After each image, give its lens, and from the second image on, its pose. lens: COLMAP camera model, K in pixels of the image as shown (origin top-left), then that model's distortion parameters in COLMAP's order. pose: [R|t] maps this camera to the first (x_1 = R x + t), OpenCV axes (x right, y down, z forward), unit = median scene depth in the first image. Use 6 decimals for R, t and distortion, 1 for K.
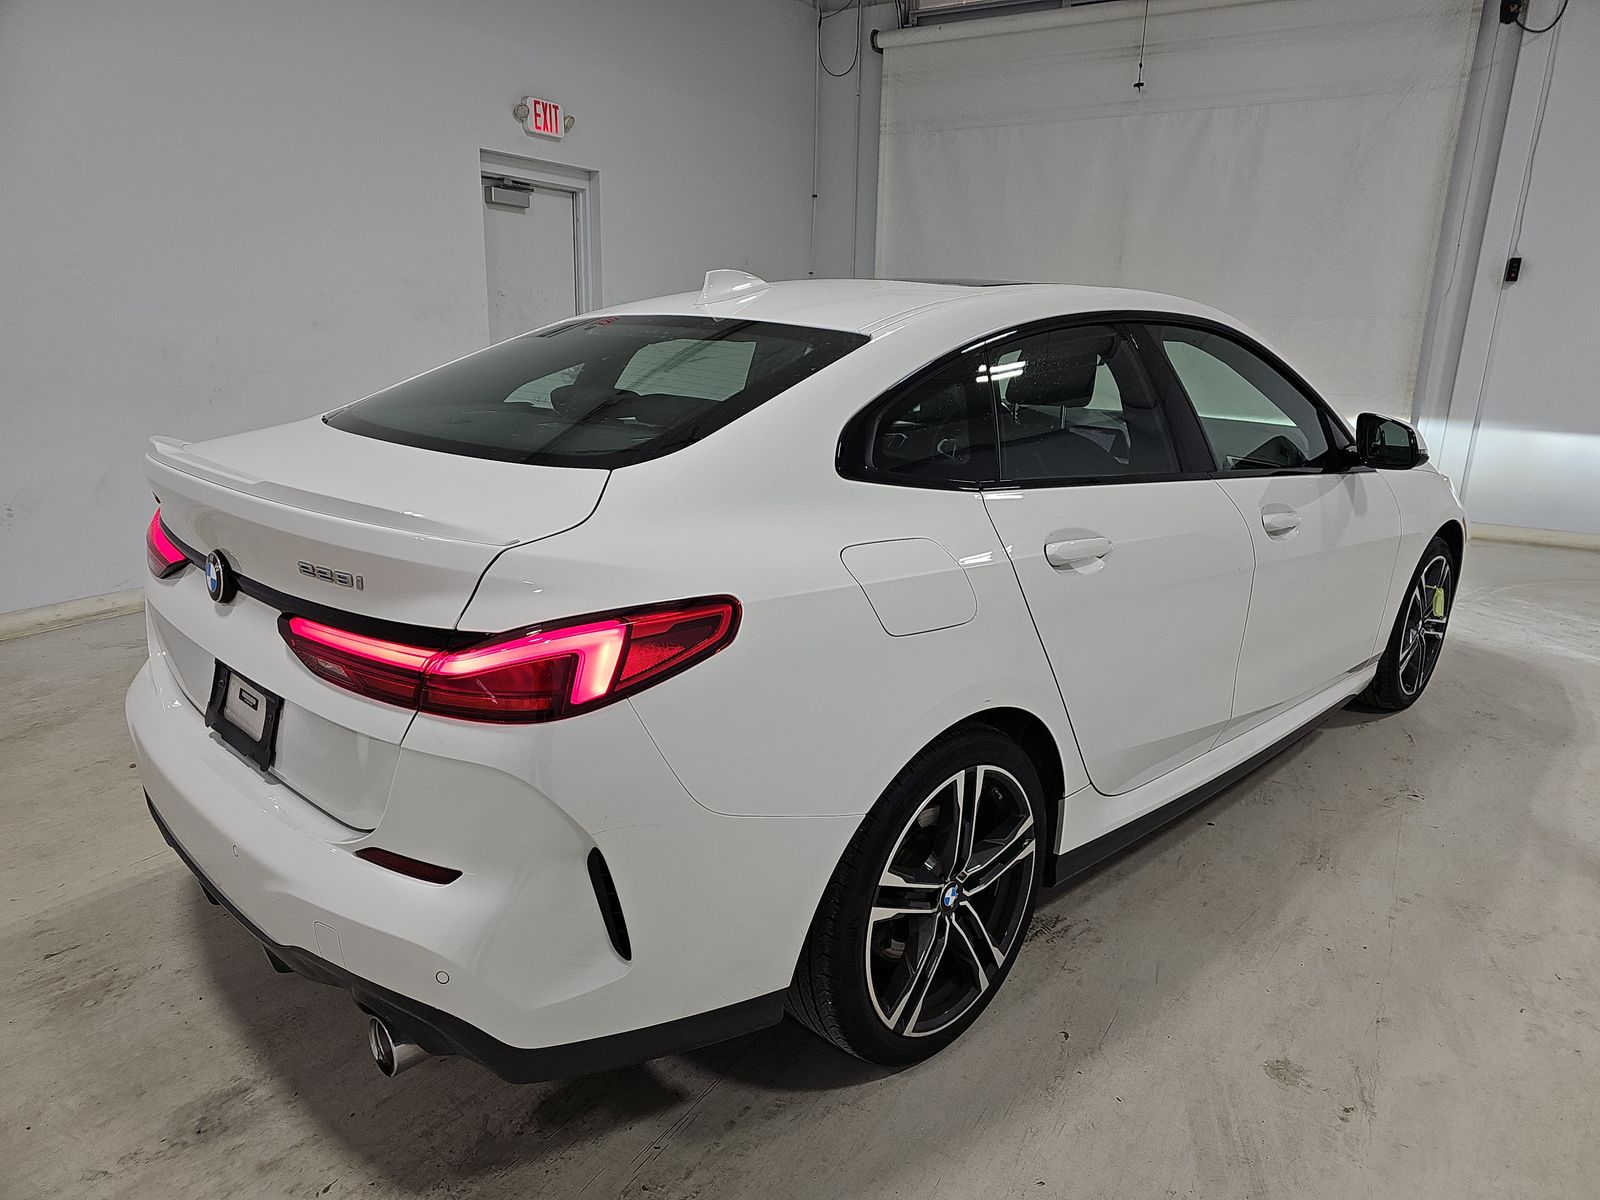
lens RADIAL K [[1062.6, 0, 793.9], [0, 1062.6, 601.6], [0, 0, 1]] dist [0.040877, -0.023122]
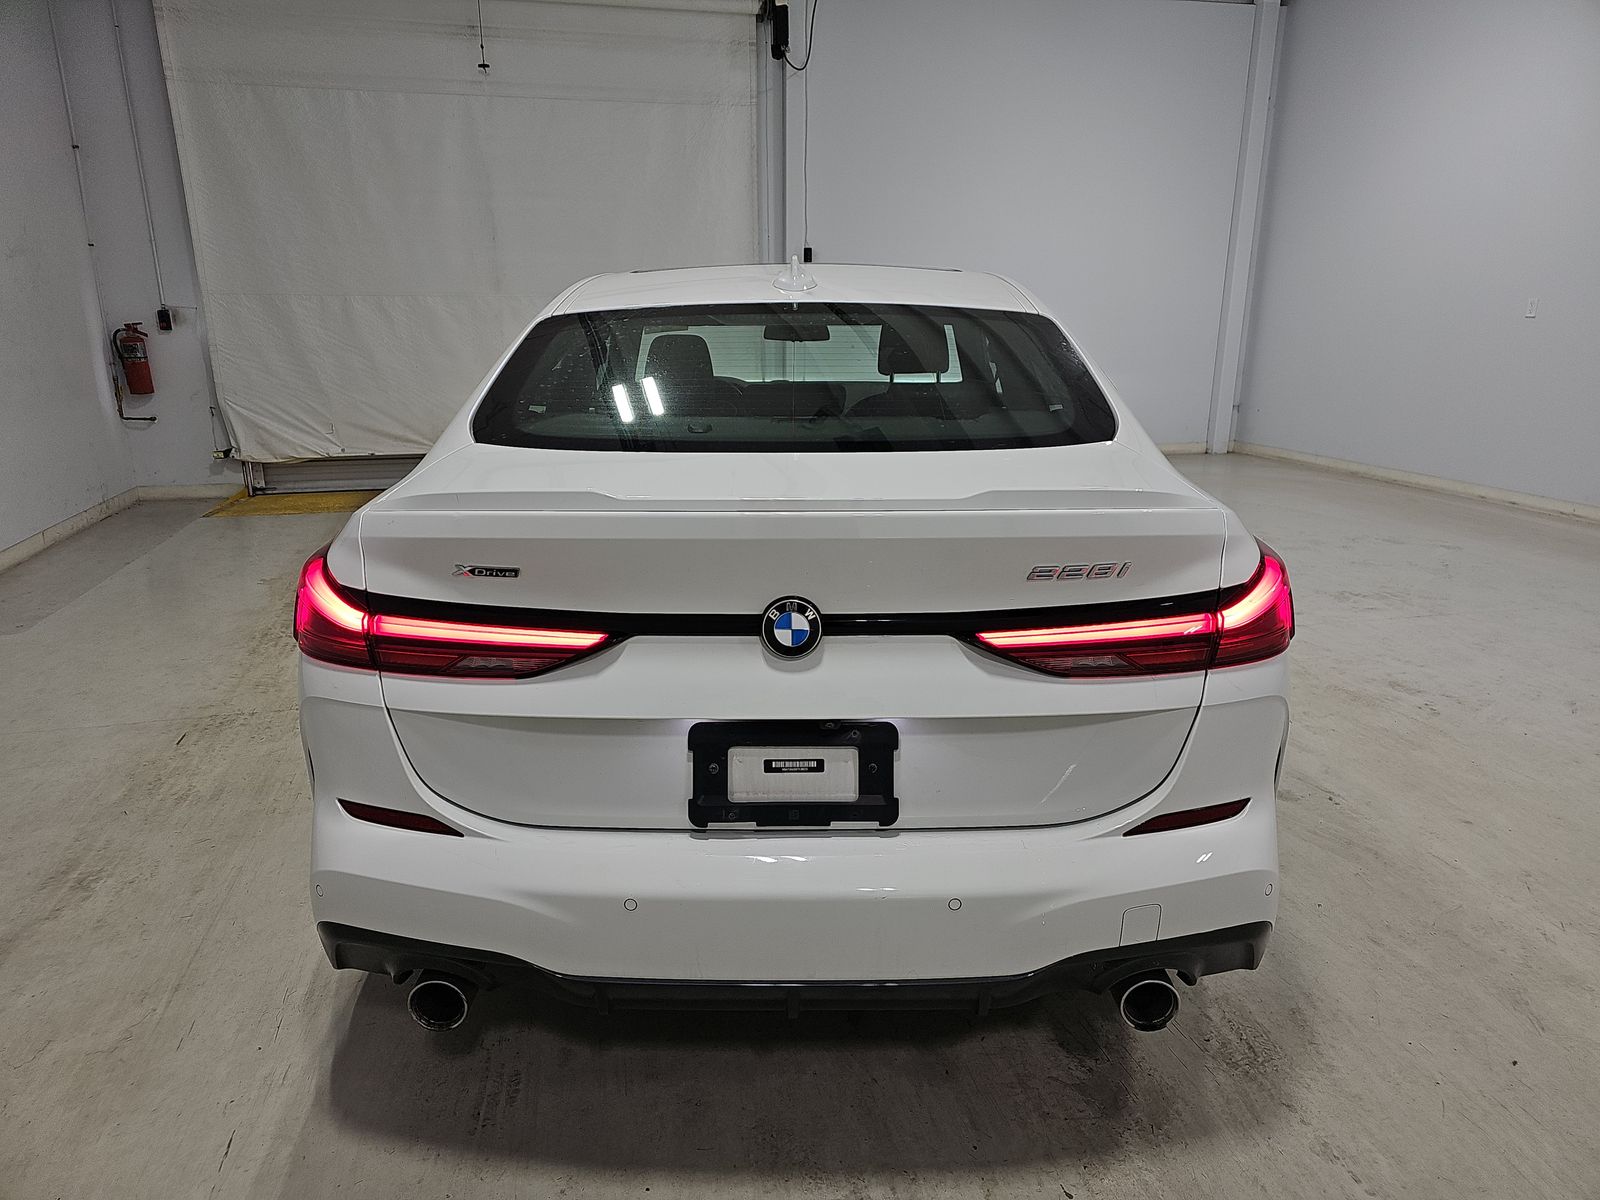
lens RADIAL K [[1062.6, 0, 797.4], [0, 1062.6, 602.6], [0, 0, 1]] dist [0.040877, -0.023122]
pose [[0.708964, -0.212545, 0.672454, -0.294412], [0.199137, 0.975036, 0.098234, -0.033215], [-0.676546, 0.064266, 0.733591, 0.104273]]
